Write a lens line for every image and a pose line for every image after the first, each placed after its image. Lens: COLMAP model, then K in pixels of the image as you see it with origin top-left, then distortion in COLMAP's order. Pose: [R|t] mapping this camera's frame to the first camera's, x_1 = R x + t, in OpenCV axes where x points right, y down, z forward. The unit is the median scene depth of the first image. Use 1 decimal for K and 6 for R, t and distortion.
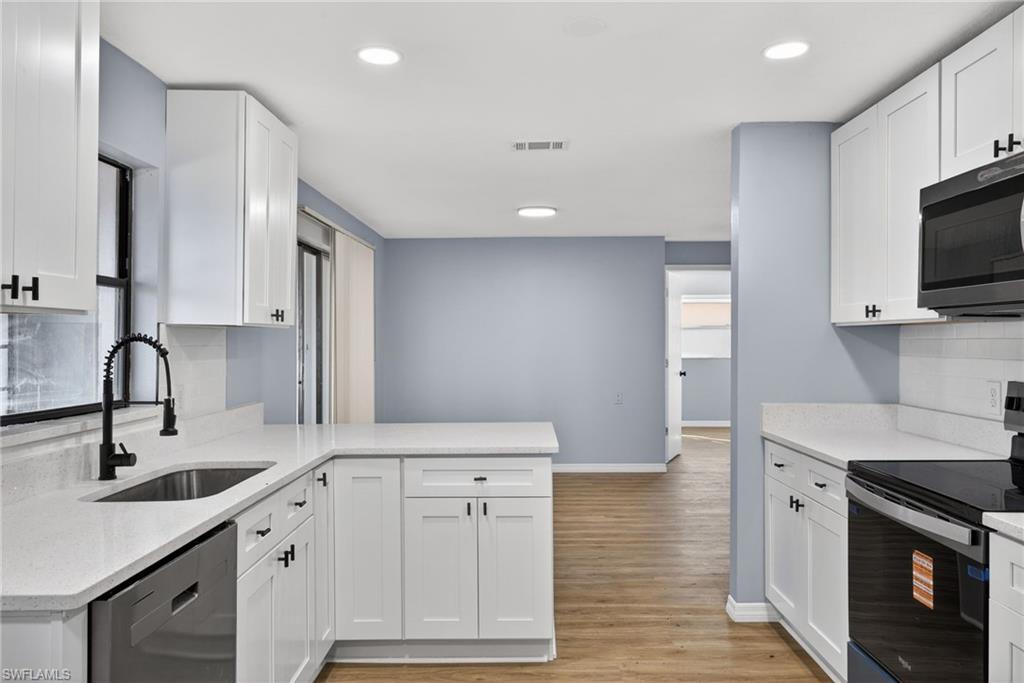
lens RADIAL K [[759.7, 0, 514.1], [0, 759.7, 331.6], [0, 0, 1]] dist [-0.008132, 0.015150]
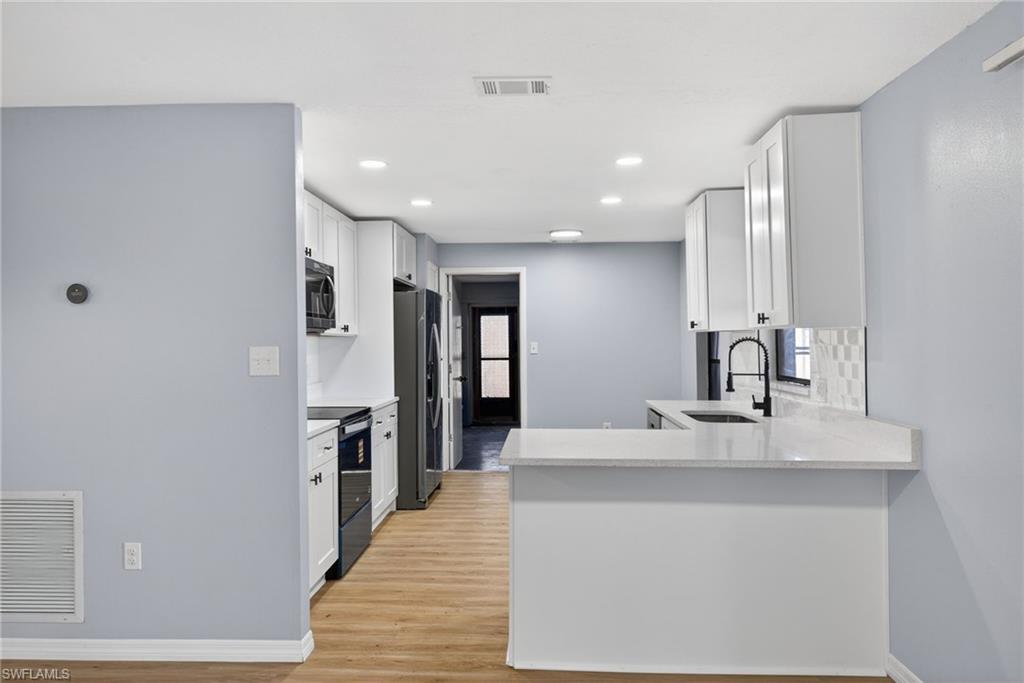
lens RADIAL K [[759.7, 0, 506.9], [0, 759.7, 334.4], [0, 0, 1]] dist [-0.008132, 0.015150]
pose [[-0.999089, 0.007260, 0.042063, 0.012584], [0.006969, 0.999951, -0.007055, 0.005945], [-0.042113, -0.006755, -0.999090, 2.205394]]
